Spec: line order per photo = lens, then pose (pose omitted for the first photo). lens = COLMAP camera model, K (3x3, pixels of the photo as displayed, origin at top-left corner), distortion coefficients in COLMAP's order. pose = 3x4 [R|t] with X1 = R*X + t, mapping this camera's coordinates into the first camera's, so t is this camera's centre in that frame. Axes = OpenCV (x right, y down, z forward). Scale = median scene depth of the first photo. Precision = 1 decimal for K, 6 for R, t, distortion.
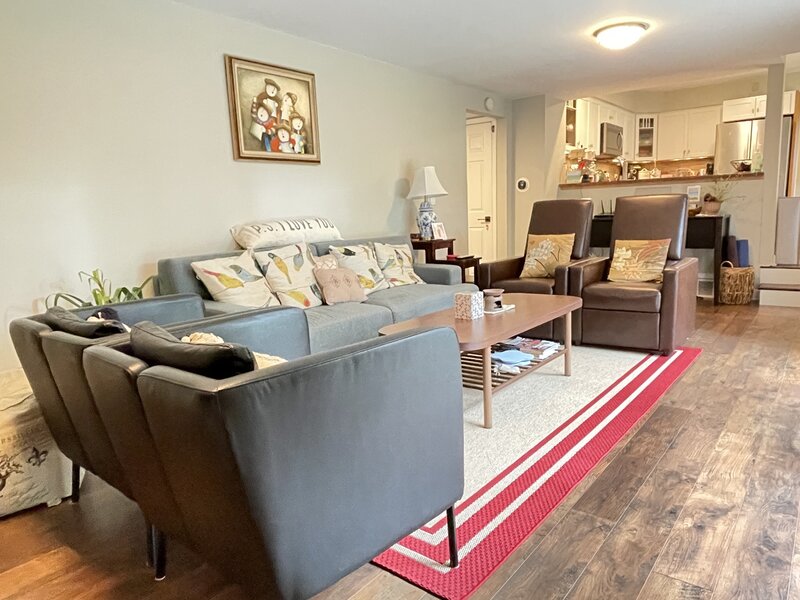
lens RADIAL K [[545.4, 0, 404.2], [0, 545.4, 301.3], [0, 0, 1]] dist [0.017565, -0.028311]
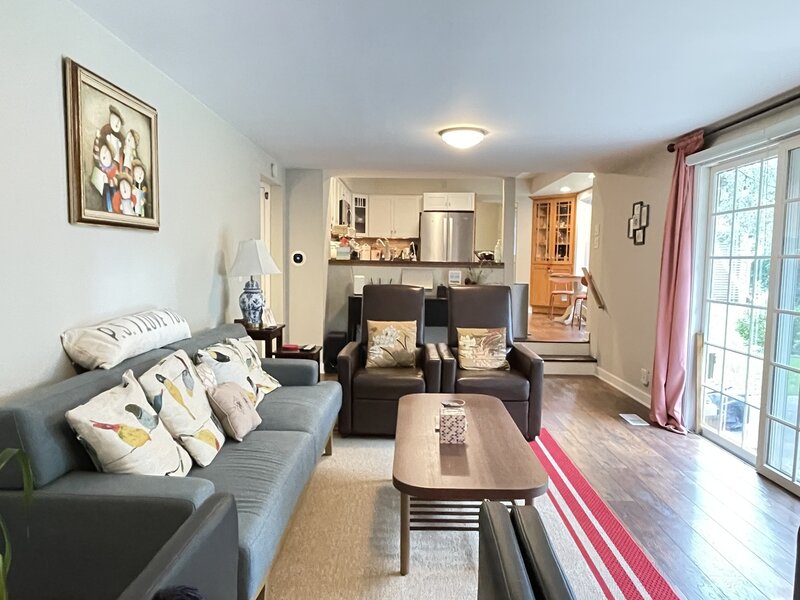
lens RADIAL K [[545.4, 0, 399.2], [0, 545.4, 301.7], [0, 0, 1]] dist [0.017565, -0.028311]
pose [[0.795277, 0.006297, 0.606214, -0.354143], [0.052560, 0.995465, -0.079291, -0.093166], [-0.603964, 0.094921, 0.791339, 0.270407]]
